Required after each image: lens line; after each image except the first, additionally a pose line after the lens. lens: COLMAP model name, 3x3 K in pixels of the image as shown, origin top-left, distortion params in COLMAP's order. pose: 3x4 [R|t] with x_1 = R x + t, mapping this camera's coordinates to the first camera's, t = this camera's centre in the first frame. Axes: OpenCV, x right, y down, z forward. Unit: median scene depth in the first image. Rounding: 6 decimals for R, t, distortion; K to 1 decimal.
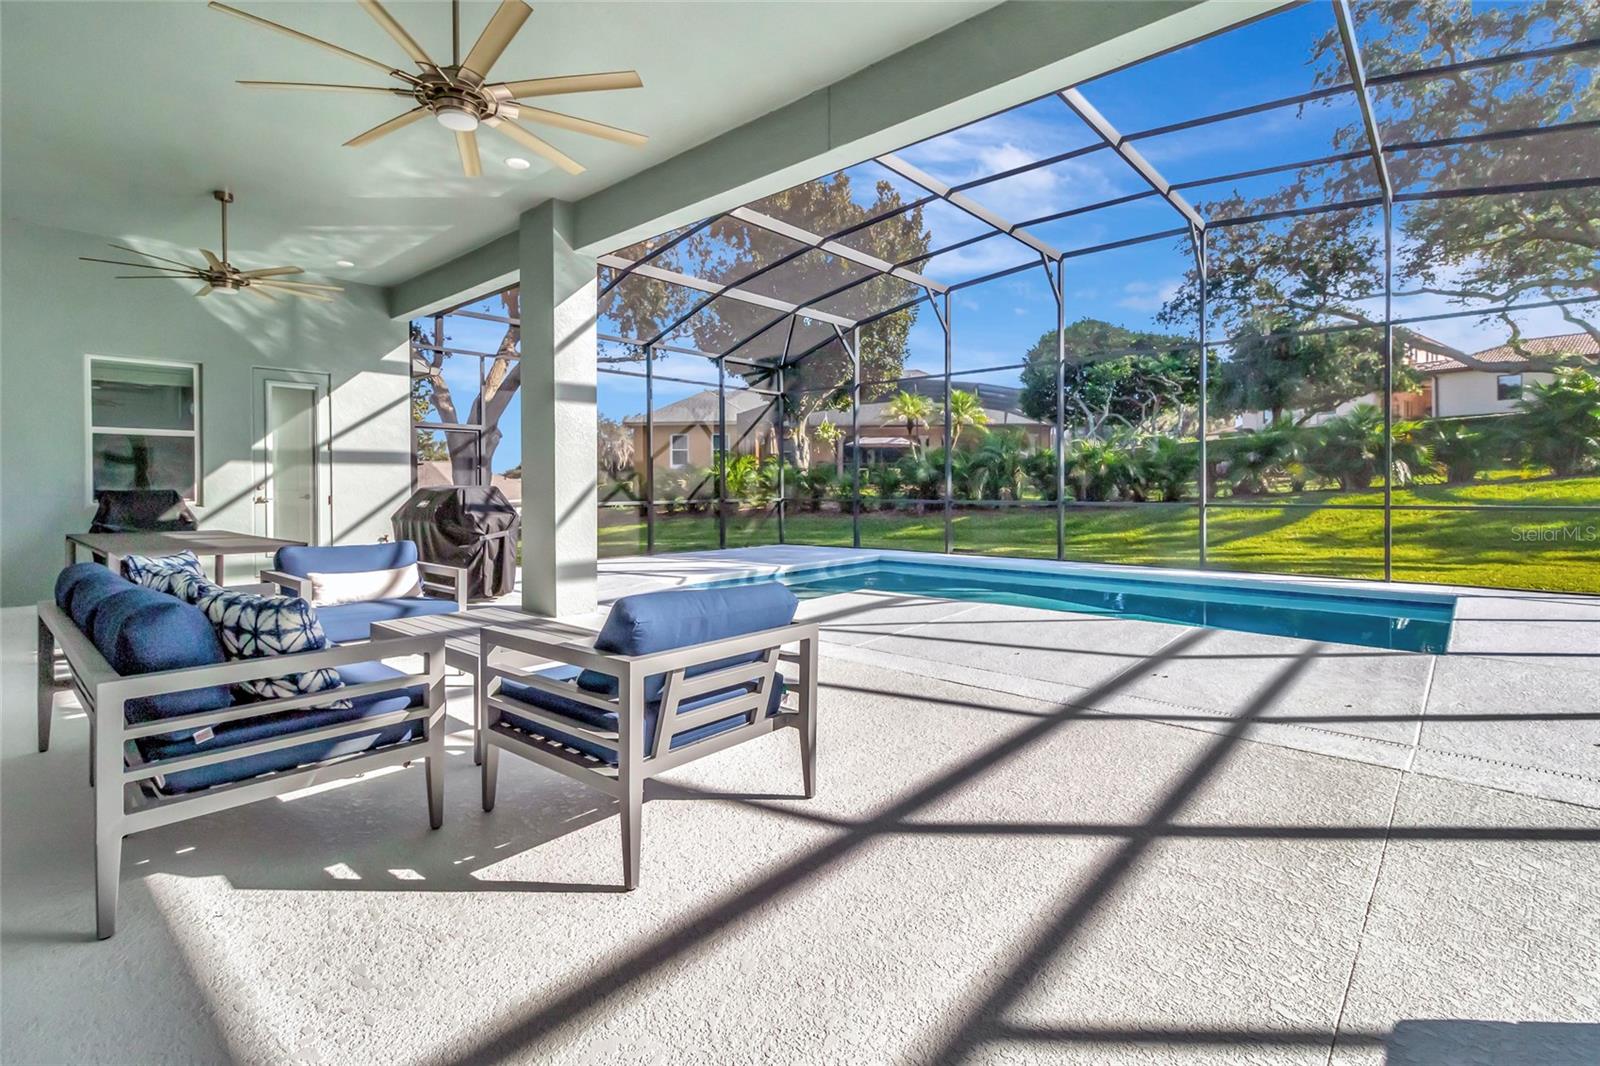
lens RADIAL K [[744.3, 0, 813.4], [0, 744.3, 486.2], [0, 0, 1]] dist [0.004507, 0.000108]
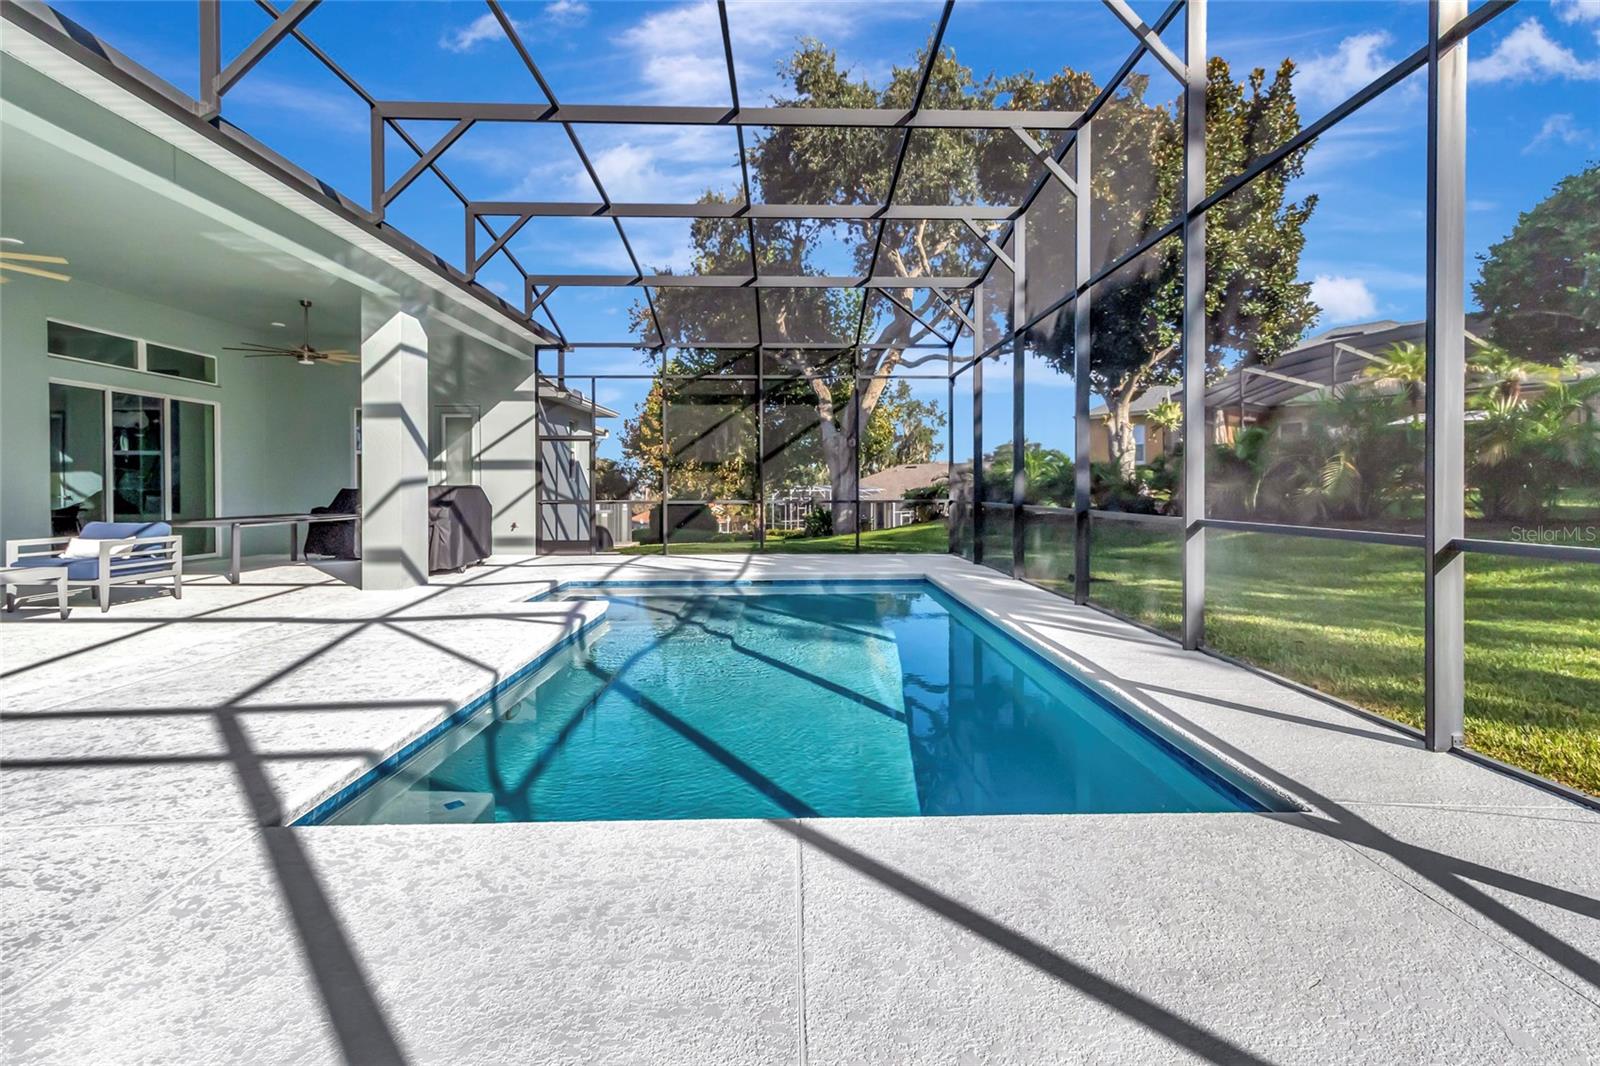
lens RADIAL K [[744.3, 0, 813.4], [0, 744.3, 486.2], [0, 0, 1]] dist [0.004507, 0.000108]
pose [[0.688124, -0.000140, -0.725593, 0.734755], [0.001021, 0.999999, 0.000774, -0.000586], [0.725592, -0.001273, 0.688124, 0.461409]]
